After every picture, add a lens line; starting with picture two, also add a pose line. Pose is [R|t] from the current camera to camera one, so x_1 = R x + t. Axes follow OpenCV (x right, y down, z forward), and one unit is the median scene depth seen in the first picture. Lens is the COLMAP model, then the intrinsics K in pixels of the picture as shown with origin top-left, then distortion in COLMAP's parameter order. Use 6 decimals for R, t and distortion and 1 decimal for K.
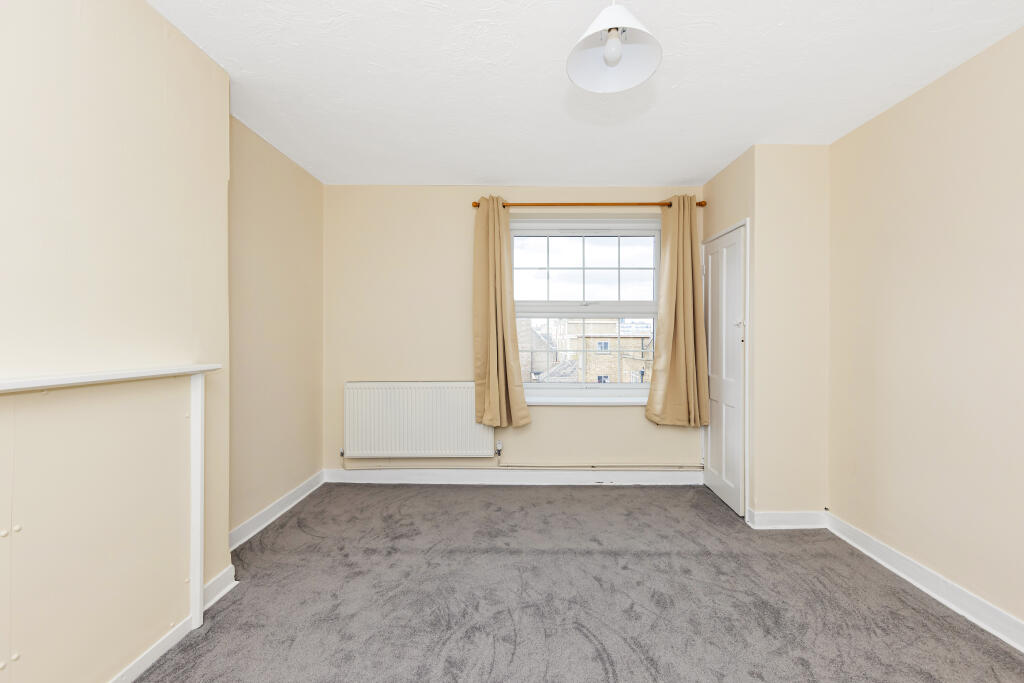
lens RADIAL K [[404.1, 0, 519.4], [0, 404.1, 336.2], [0, 0, 1]] dist [0.002113, -0.000270]
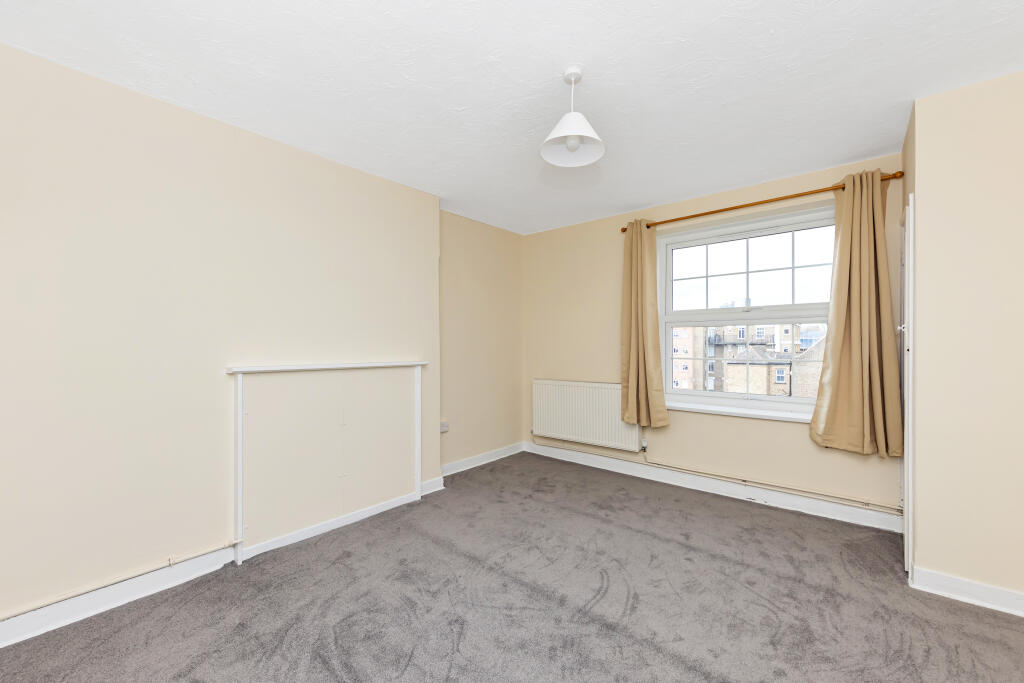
lens RADIAL K [[408.4, 0, 512.0], [0, 408.4, 341.5], [0, 0, 1]] dist [-0.000457, -0.000141]
pose [[0.765580, -0.007746, -0.643295, 0.456551], [0.006004, 0.999970, -0.004896, -0.005845], [0.643313, -0.000114, 0.765603, -0.106914]]
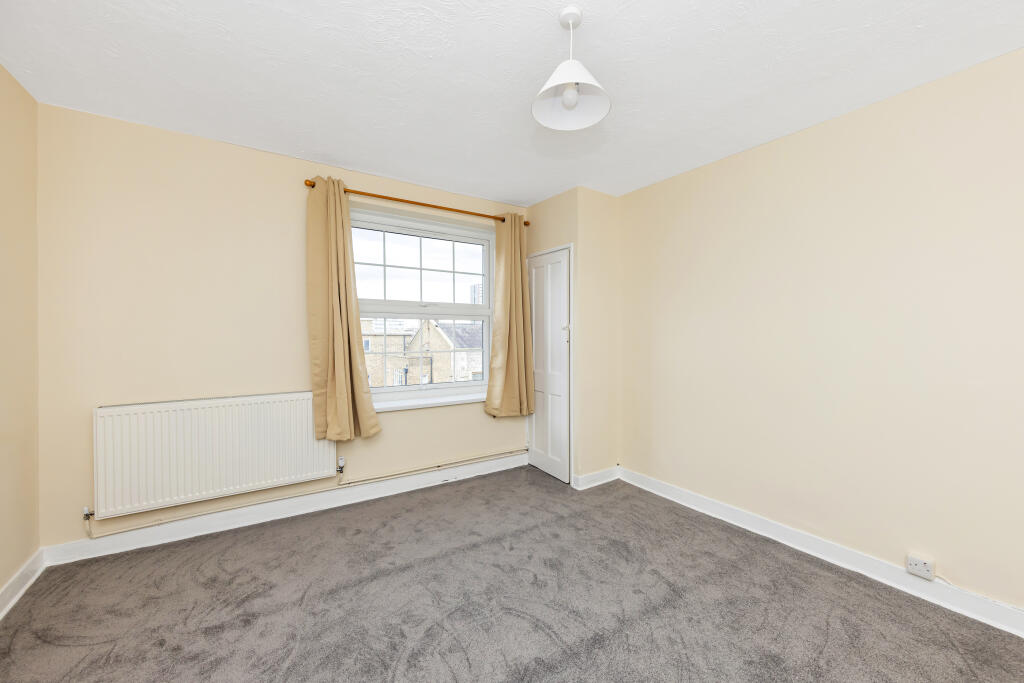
lens RADIAL K [[404.1, 0, 519.4], [0, 404.1, 336.2], [0, 0, 1]] dist [0.002113, -0.000270]
pose [[0.829151, -0.003328, 0.559014, -0.255014], [-0.000295, 0.999980, 0.006391, -0.012268], [-0.559024, -0.005464, 0.829134, 0.054993]]
